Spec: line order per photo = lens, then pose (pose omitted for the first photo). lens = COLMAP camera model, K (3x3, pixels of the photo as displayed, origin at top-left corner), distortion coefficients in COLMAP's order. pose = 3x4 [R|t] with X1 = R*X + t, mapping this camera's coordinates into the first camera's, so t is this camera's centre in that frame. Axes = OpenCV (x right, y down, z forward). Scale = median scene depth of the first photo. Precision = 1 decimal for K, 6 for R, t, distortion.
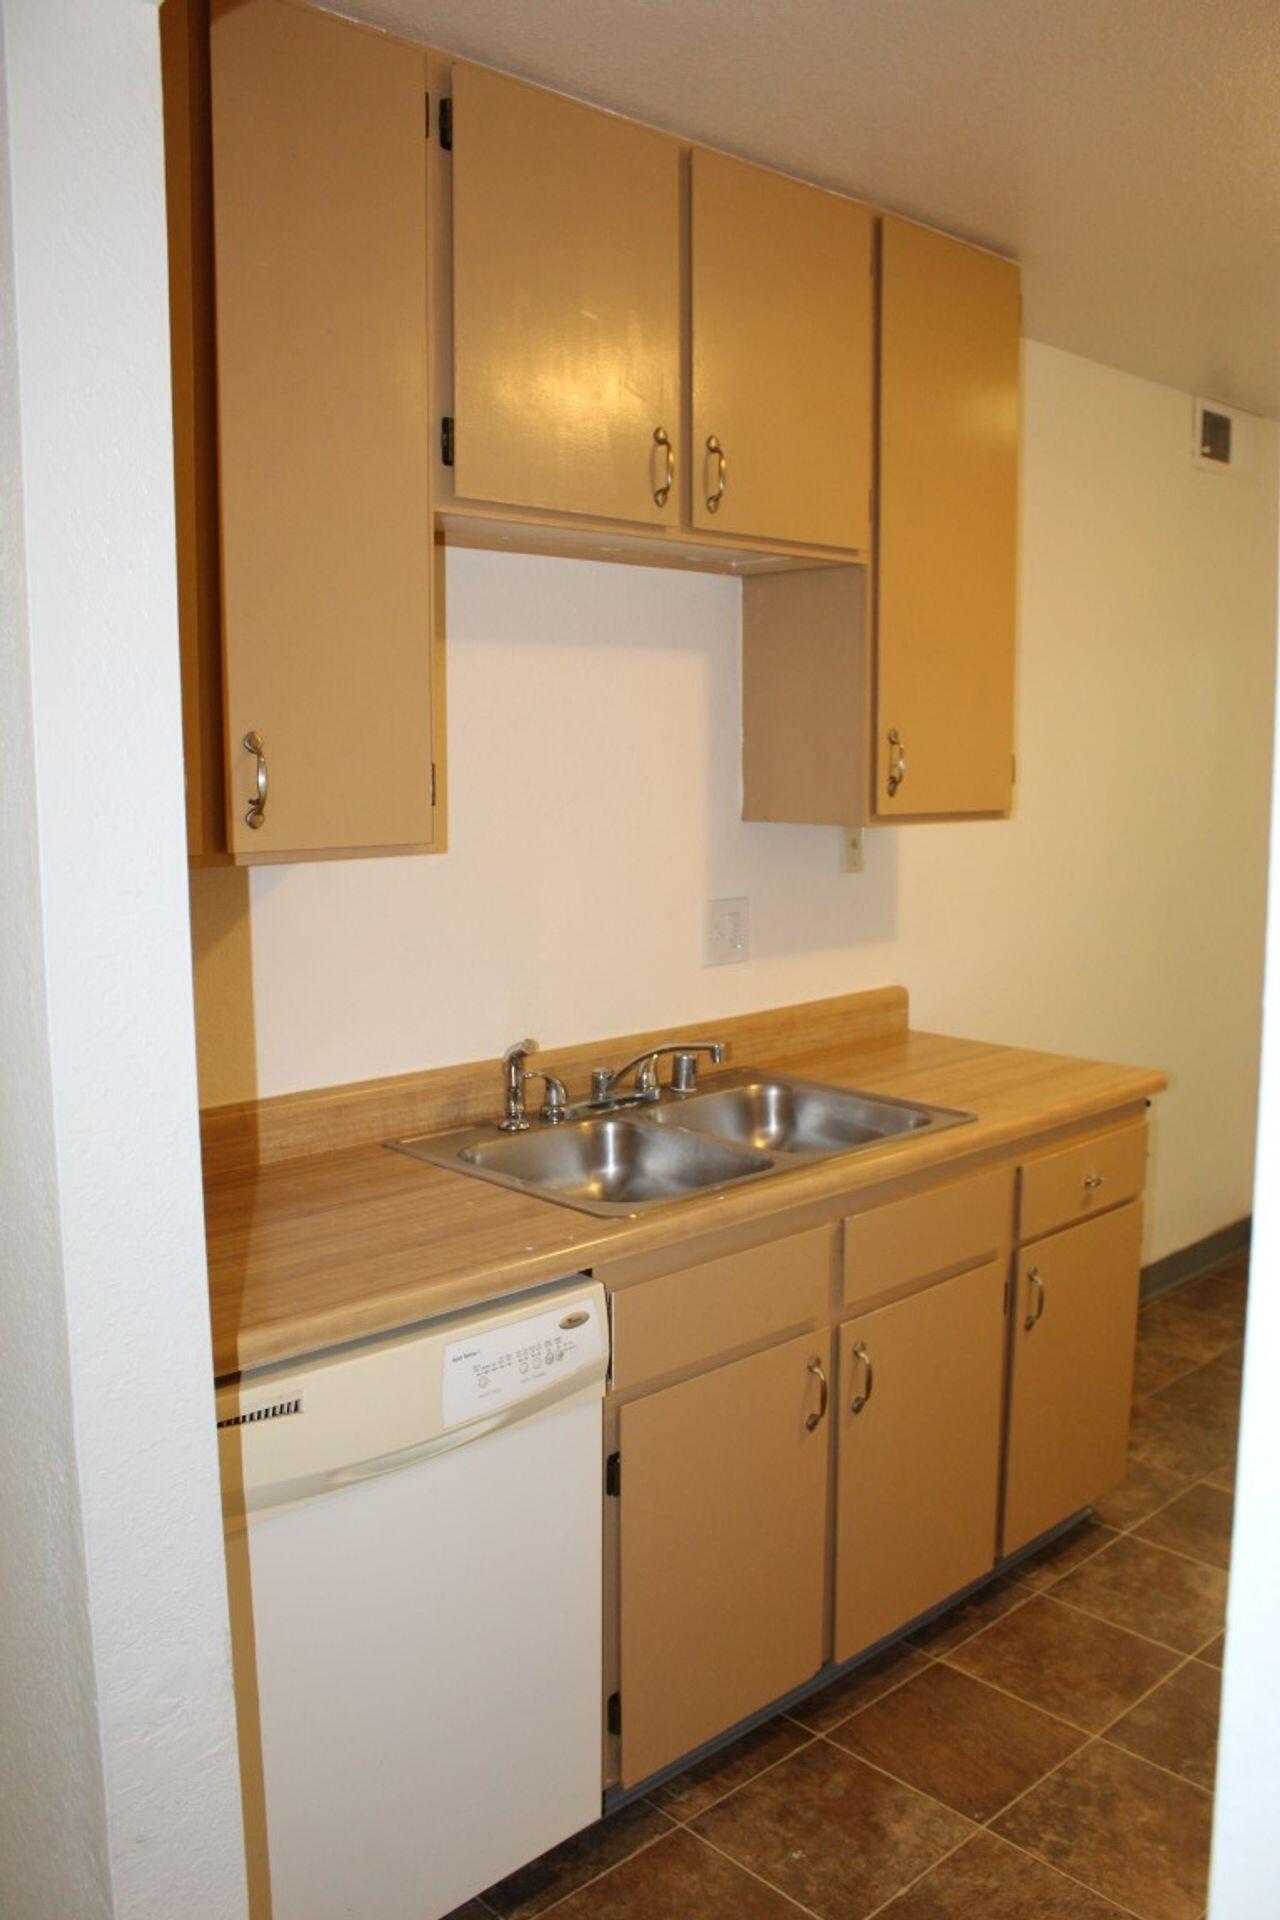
lens RADIAL K [[1580.6, 0, 640.0], [0, 1580.6, 960.0], [0, 0, 1]] dist [-0.161504, 0.122948]
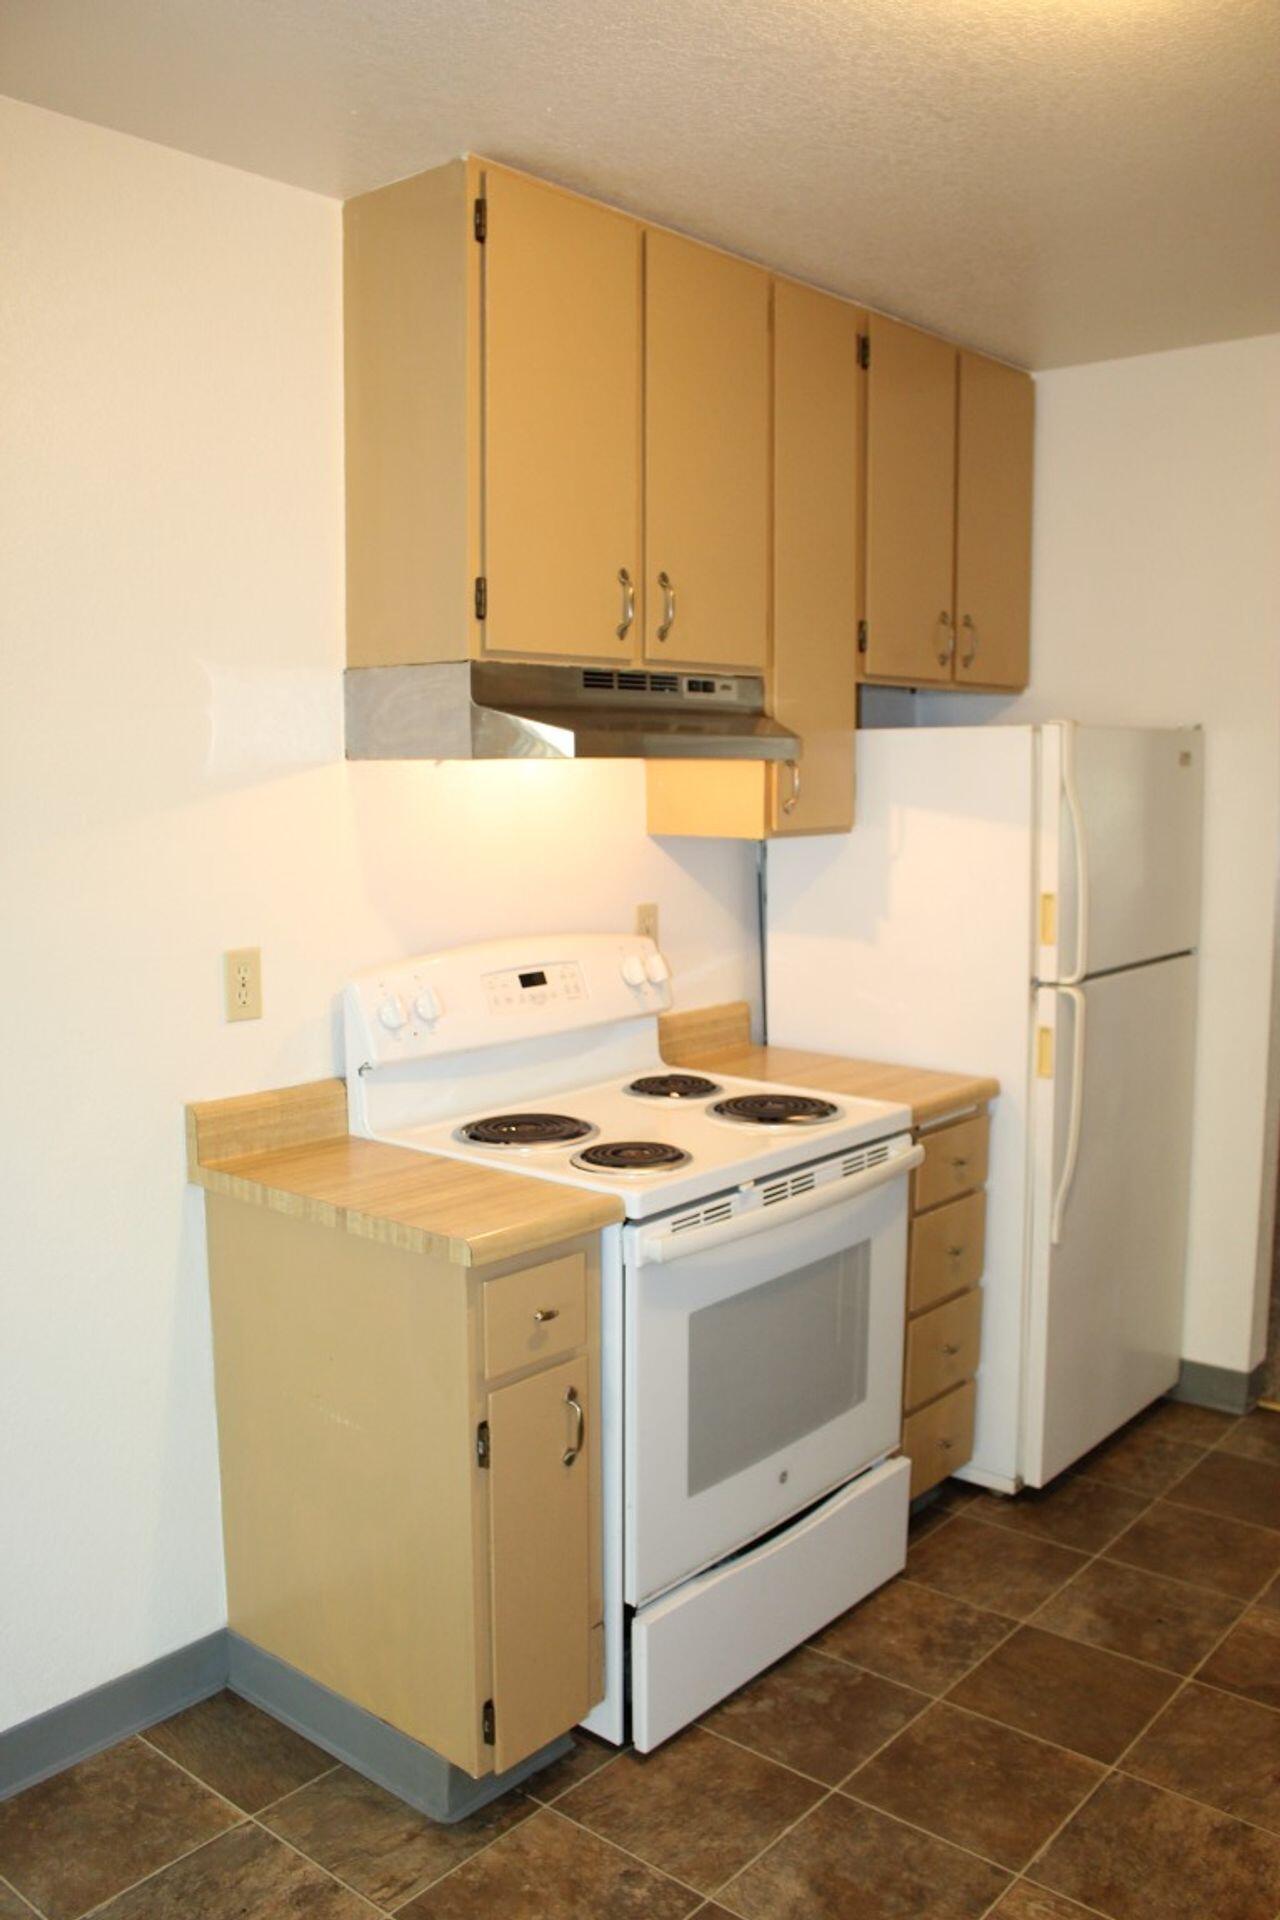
lens RADIAL K [[1580.6, 0, 640.0], [0, 1580.6, 960.0], [0, 0, 1]] dist [-0.161504, 0.122948]
pose [[-0.993424, 0.022172, -0.112329, 0.613081], [-0.007139, 0.967167, 0.254040, -0.249282], [0.114274, 0.253171, -0.960649, 1.861853]]
